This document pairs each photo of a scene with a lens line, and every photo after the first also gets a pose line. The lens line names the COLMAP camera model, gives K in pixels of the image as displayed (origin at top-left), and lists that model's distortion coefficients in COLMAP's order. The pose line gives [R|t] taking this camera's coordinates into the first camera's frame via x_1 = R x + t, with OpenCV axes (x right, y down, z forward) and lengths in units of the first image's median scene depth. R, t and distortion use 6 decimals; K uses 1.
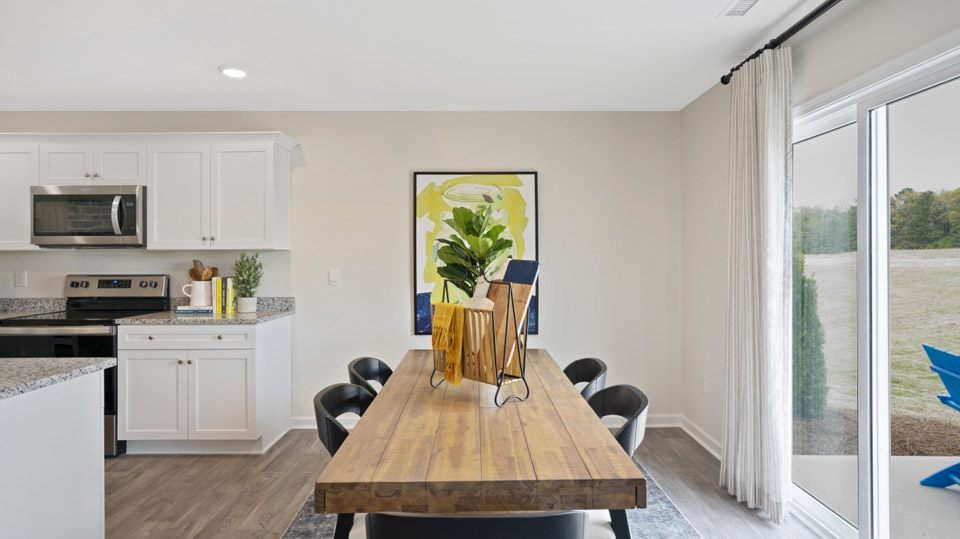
lens RADIAL K [[551.0, 0, 487.2], [0, 551.0, 254.9], [0, 0, 1]] dist [-0.005698, -0.000904]
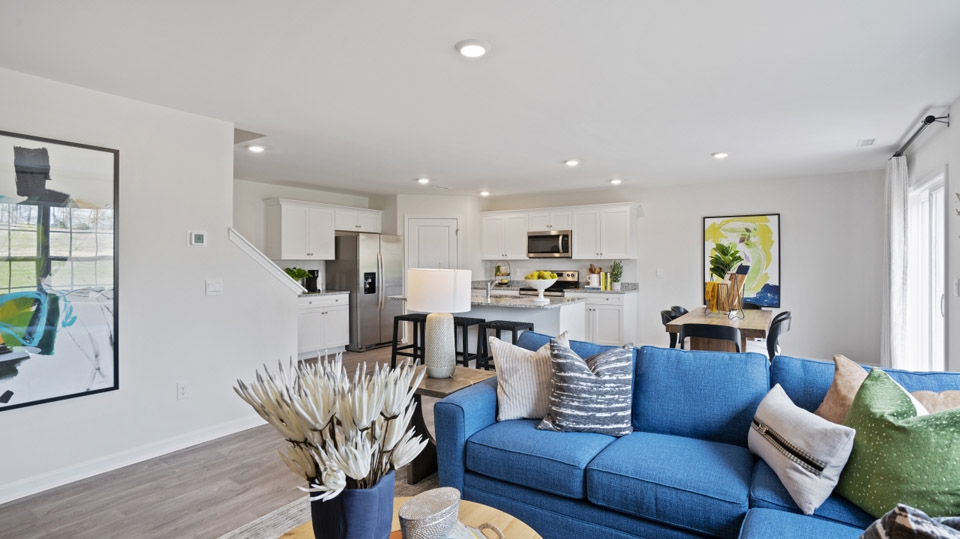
lens RADIAL K [[503.8, 0, 482.9], [0, 503.8, 265.4], [0, 0, 1]] dist [-0.019035, 0.000339]
pose [[0.841163, 0.006159, -0.540746, 0.164017], [0.001876, 0.999896, 0.014307, -0.013766], [0.540778, -0.013049, 0.841064, -0.859515]]
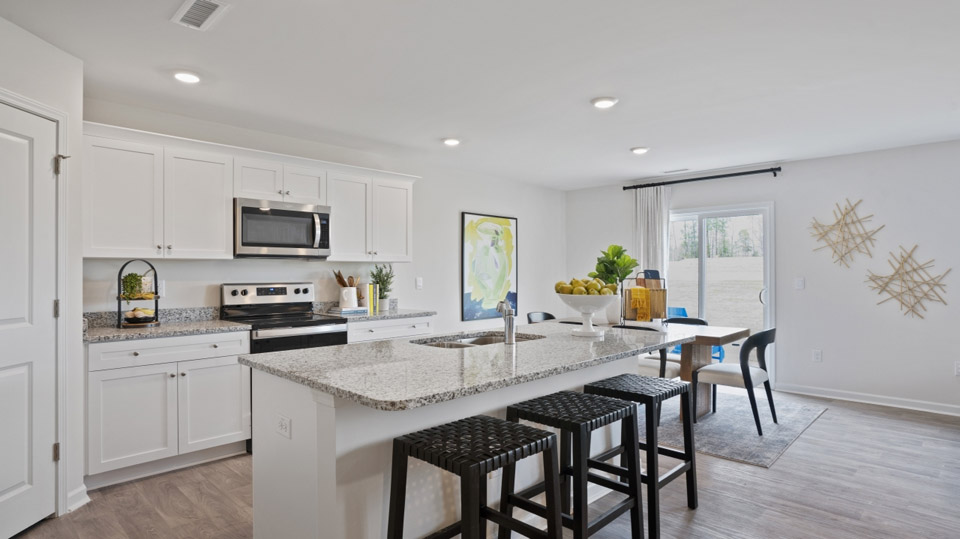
lens RADIAL K [[503.8, 0, 478.9], [0, 503.8, 270.7], [0, 0, 1]] dist [-0.019035, 0.000339]
pose [[0.706812, 0.005386, 0.707381, -1.113828], [-0.009490, 0.999953, 0.001869, 0.006078], [-0.707338, -0.008034, 0.706830, 0.005144]]
